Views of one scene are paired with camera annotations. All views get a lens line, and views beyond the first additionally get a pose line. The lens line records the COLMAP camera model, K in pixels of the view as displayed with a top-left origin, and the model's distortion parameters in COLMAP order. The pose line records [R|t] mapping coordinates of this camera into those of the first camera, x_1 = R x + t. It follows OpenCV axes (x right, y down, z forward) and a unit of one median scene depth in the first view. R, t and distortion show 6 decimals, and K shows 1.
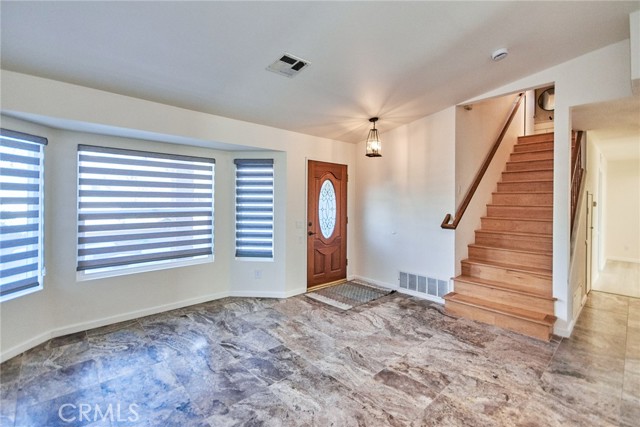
lens RADIAL K [[281.3, 0, 330.8], [0, 281.3, 201.3], [0, 0, 1]] dist [0.001878, 0.000040]
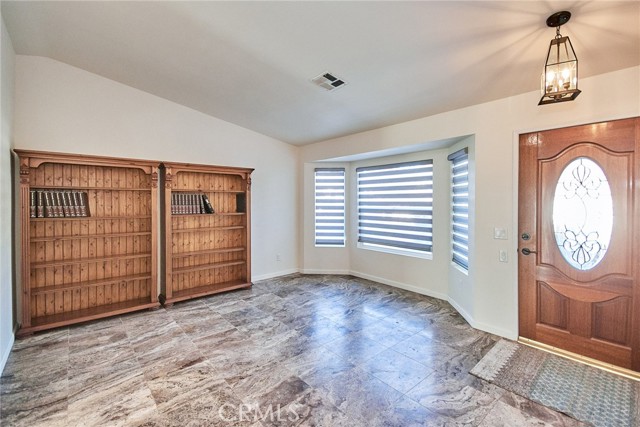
lens RADIAL K [[290.1, 0, 321.4], [0, 290.1, 206.0], [0, 0, 1]] dist [0.000941, -0.000847]
pose [[-0.056727, 0.009027, -0.998349, 0.925204], [-0.001035, 0.999958, 0.009100, 0.014231], [0.998389, 0.001550, -0.056715, 0.915404]]
